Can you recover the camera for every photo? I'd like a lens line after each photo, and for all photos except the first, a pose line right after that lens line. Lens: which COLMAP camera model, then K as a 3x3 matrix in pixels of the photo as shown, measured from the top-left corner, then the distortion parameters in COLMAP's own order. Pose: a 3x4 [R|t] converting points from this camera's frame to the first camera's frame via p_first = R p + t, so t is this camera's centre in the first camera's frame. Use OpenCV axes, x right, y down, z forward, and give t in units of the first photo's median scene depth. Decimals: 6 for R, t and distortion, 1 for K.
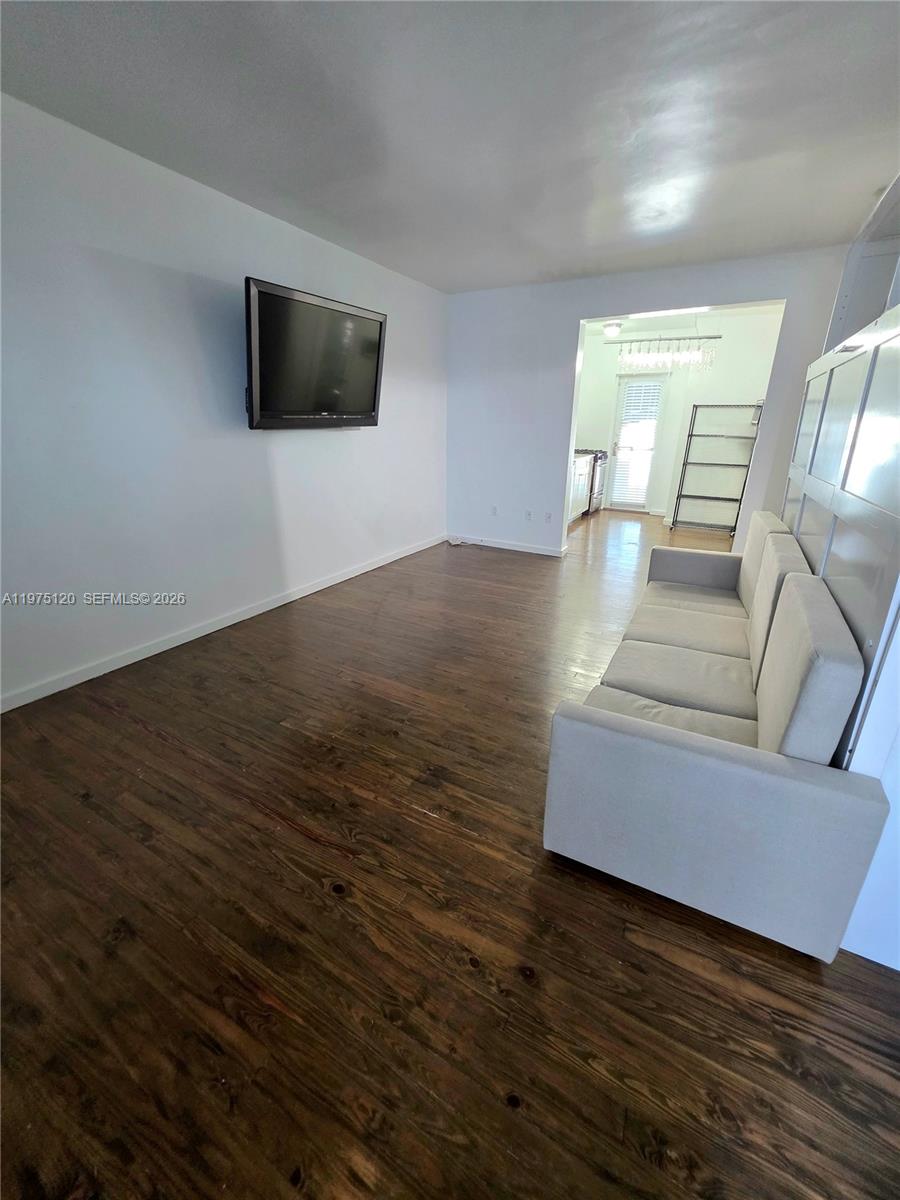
lens RADIAL K [[483.9, 0, 449.4], [0, 483.9, 599.7], [0, 0, 1]] dist [0.000094, 0.001289]
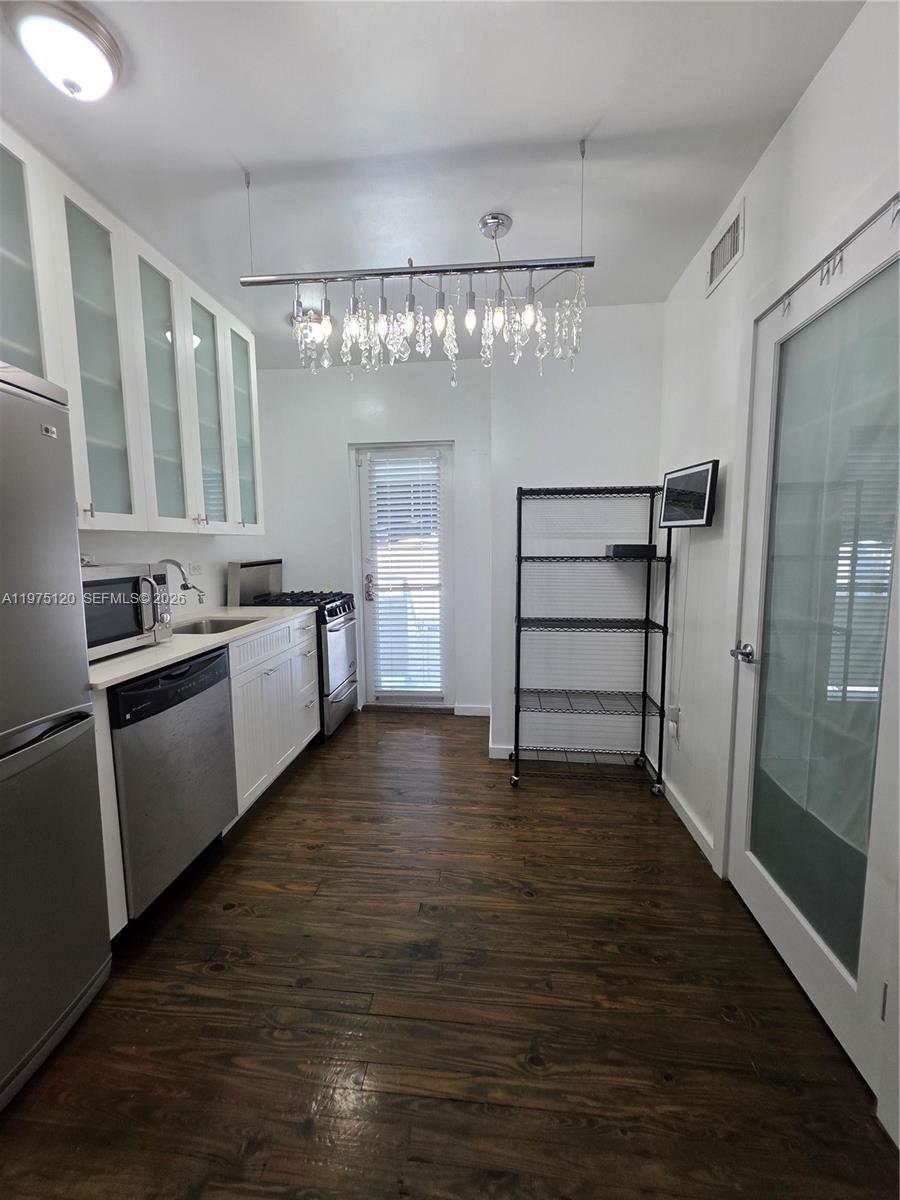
lens RADIAL K [[483.9, 0, 448.3], [0, 483.9, 596.7], [0, 0, 1]] dist [0.000094, 0.001289]
pose [[0.920854, -0.061740, 0.384988, 0.234339], [0.151960, 0.966137, -0.208535, -0.195284], [-0.359076, 0.250533, 0.899054, 0.551862]]
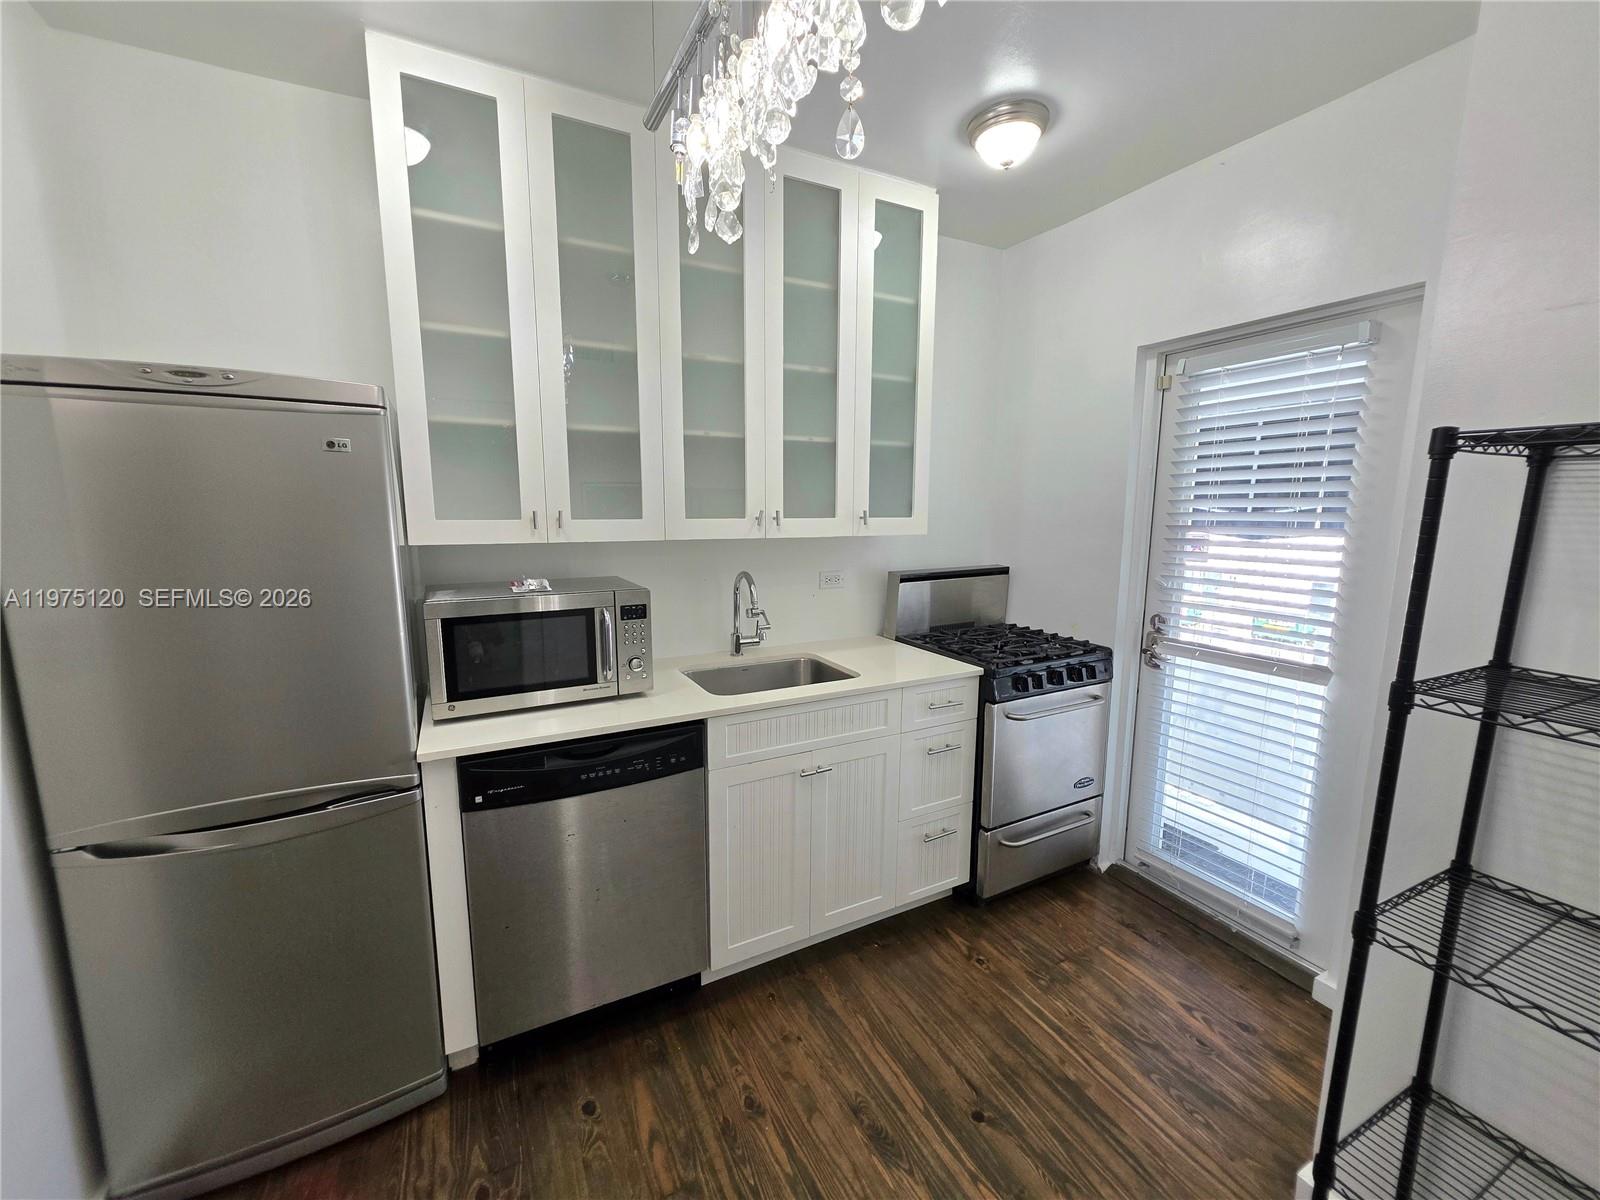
lens RADIAL K [[645.2, 0, 797.0], [0, 645.2, 603.5], [0, 0, 1]] dist [0.000094, 0.001289]
pose [[0.832469, 0.078474, -0.548486, 0.379101], [-0.186247, 0.971950, -0.143617, -0.259597], [0.521831, 0.221710, 0.823734, 0.662711]]
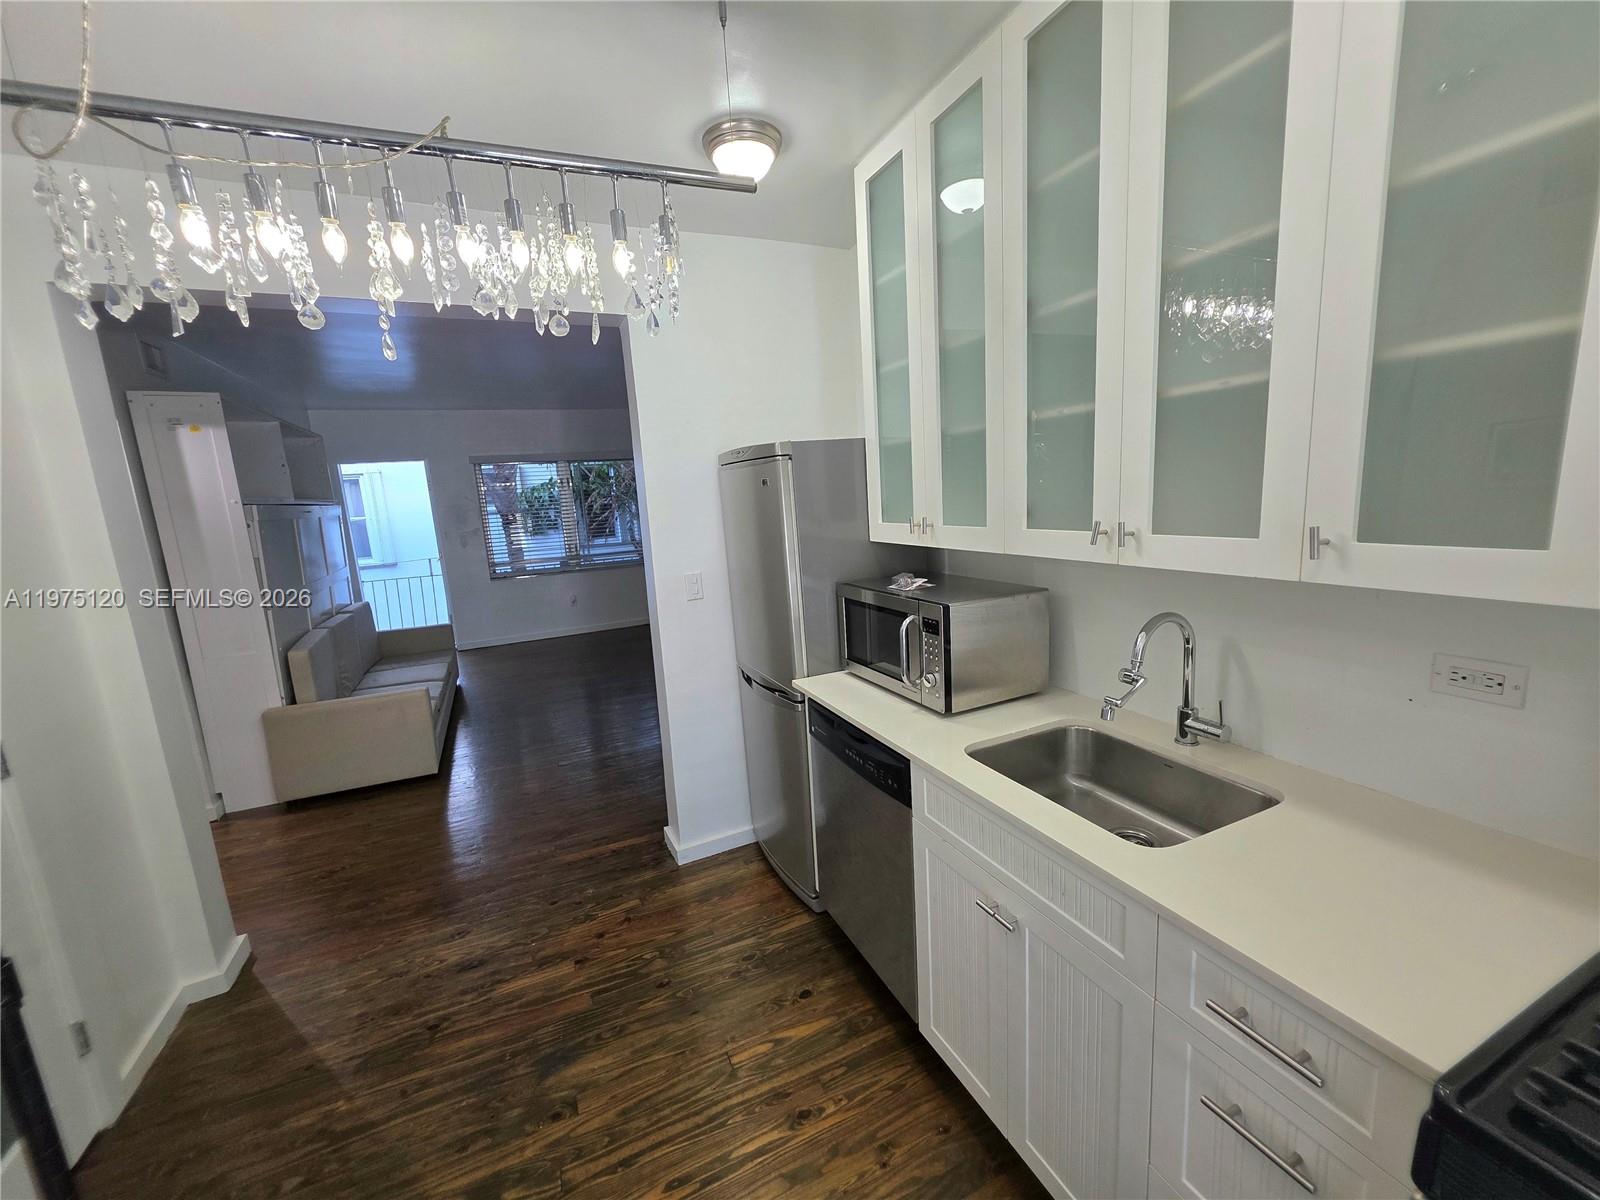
lens RADIAL K [[645.2, 0, 799.5], [0, 645.2, 604.7], [0, 0, 1]] dist [0.000094, 0.001289]
pose [[-0.598540, 0.169494, -0.782957, 0.404186], [-0.222082, 0.903946, 0.365459, -0.362330], [0.769694, 0.392623, -0.503407, 0.910988]]
